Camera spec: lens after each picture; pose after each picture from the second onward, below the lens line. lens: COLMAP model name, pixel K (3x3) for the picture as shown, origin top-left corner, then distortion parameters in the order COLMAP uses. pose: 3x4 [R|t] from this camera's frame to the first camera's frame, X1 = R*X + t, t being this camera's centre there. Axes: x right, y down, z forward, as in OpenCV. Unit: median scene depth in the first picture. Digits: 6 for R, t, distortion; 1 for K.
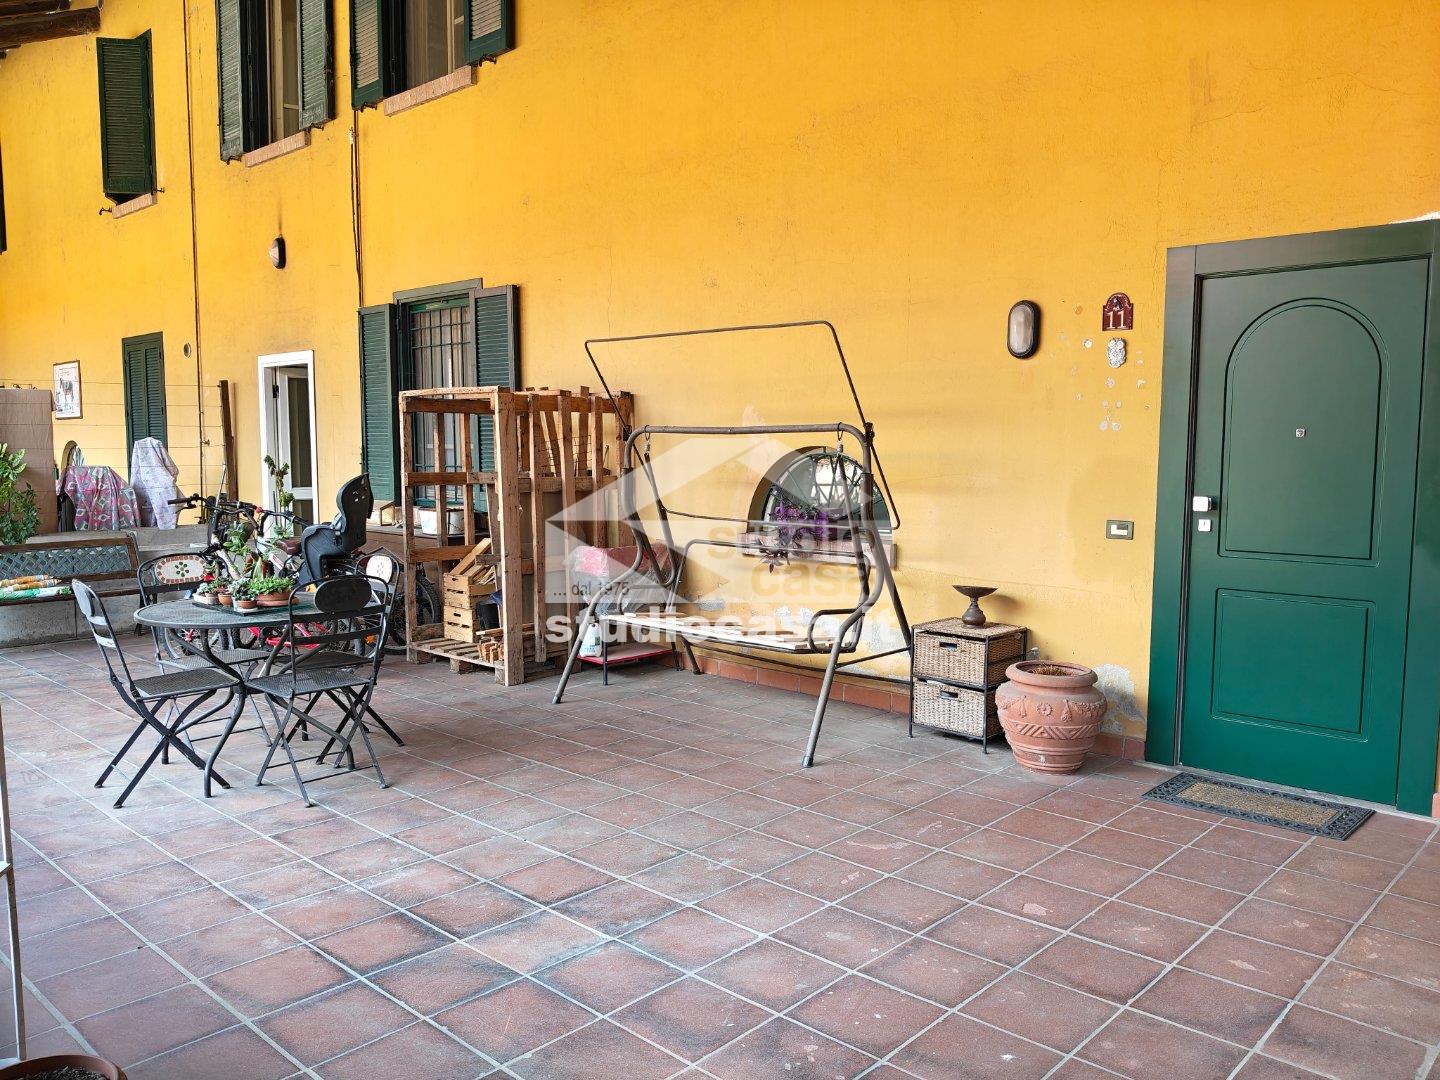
lens RADIAL K [[1105.9, 0, 720.7], [0, 1105.9, 546.0], [0, 0, 1]] dist [0.009622, -0.050373]
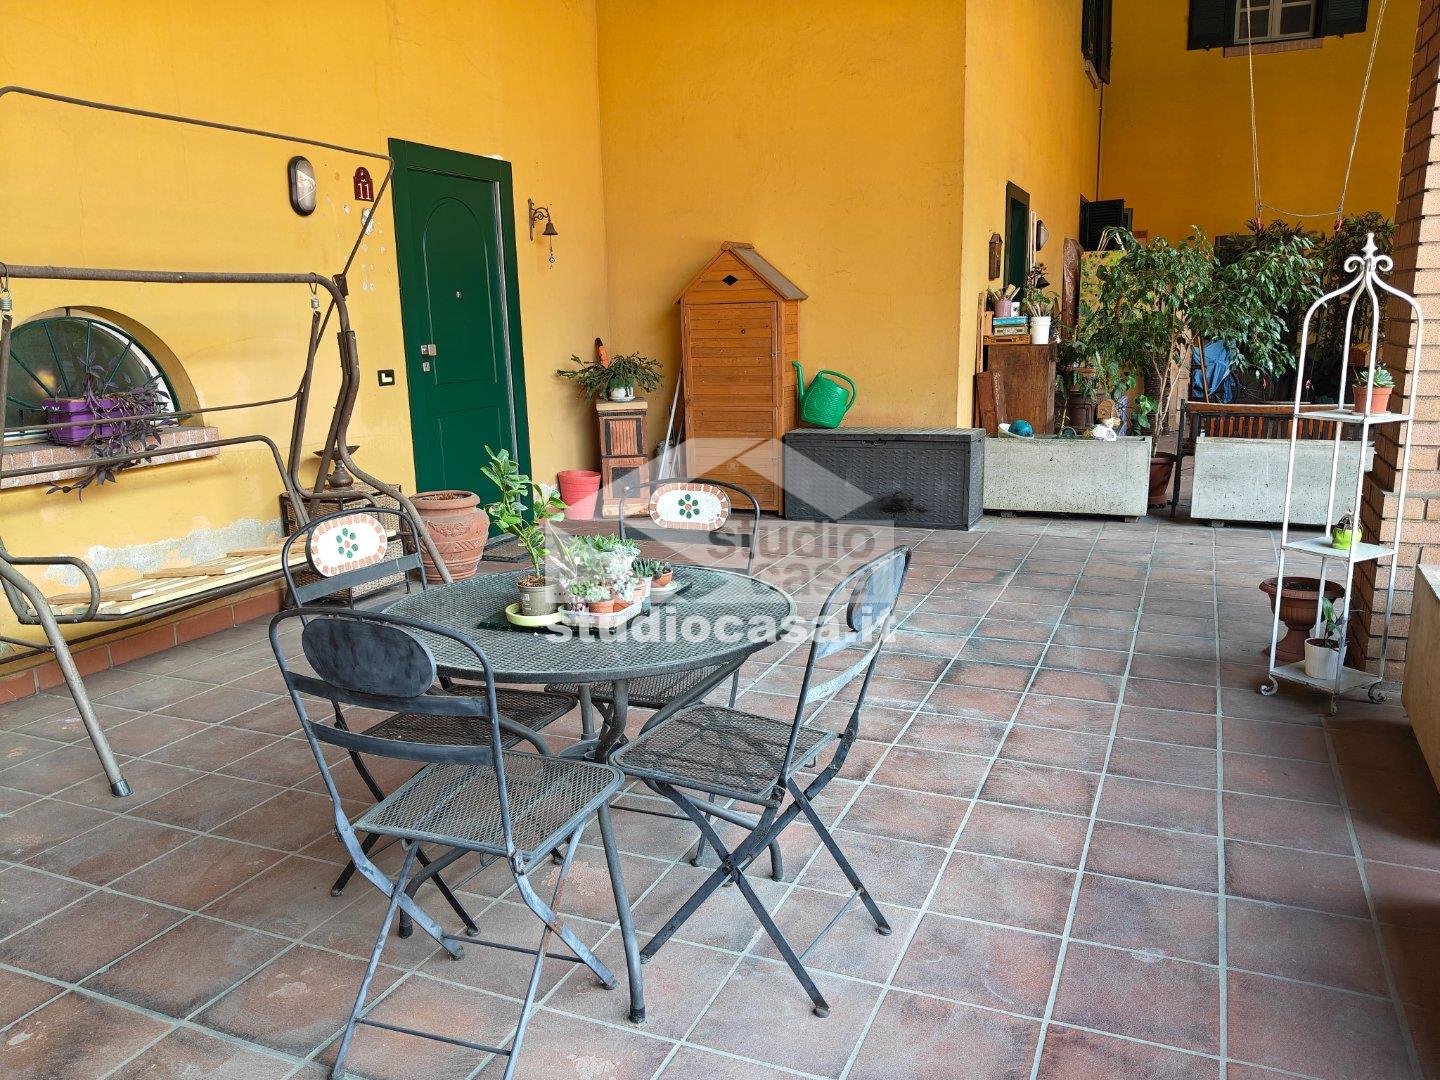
lens RADIAL K [[1105.9, 0, 718.6], [0, 1105.9, 548.4], [0, 0, 1]] dist [0.009622, -0.050373]
pose [[-0.328315, -0.189730, 0.925317, -0.911989], [0.119353, 0.963434, 0.239894, -0.083694], [-0.936997, 0.189200, -0.293665, 1.102580]]
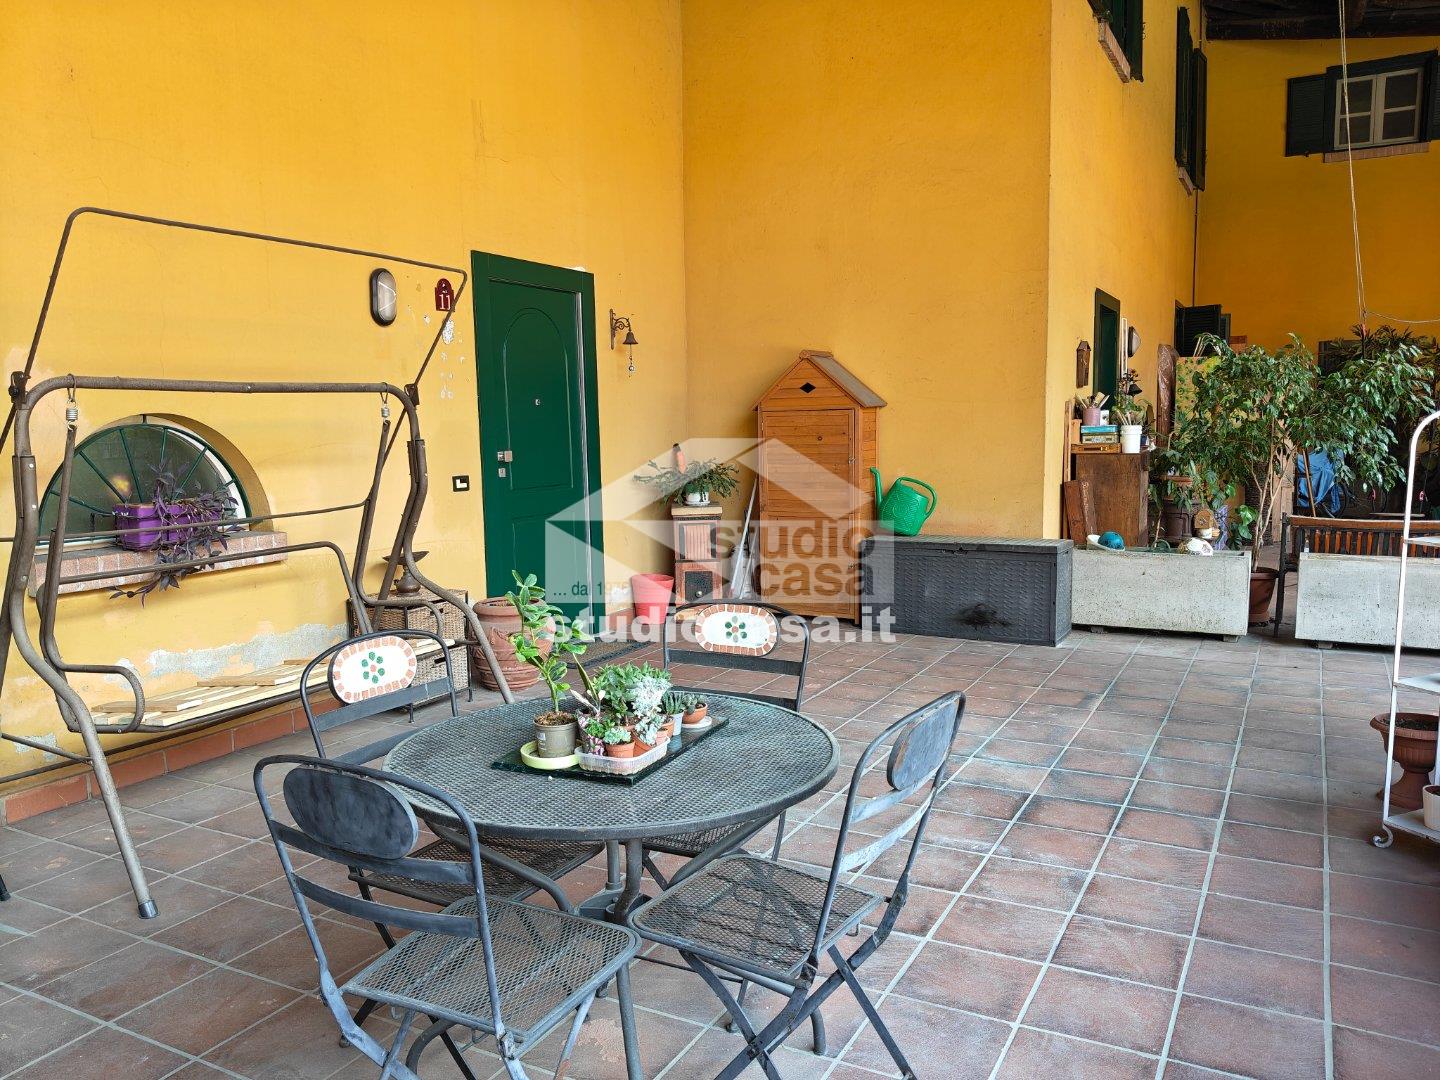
lens RADIAL K [[1105.9, 0, 726.4], [0, 1105.9, 543.8], [0, 0, 1]] dist [0.009622, -0.050373]
pose [[-0.252730, -0.108842, 0.961395, -0.884930], [0.116290, 0.983032, 0.141862, -0.089501], [-0.960523, 0.147653, -0.235785, 1.067716]]
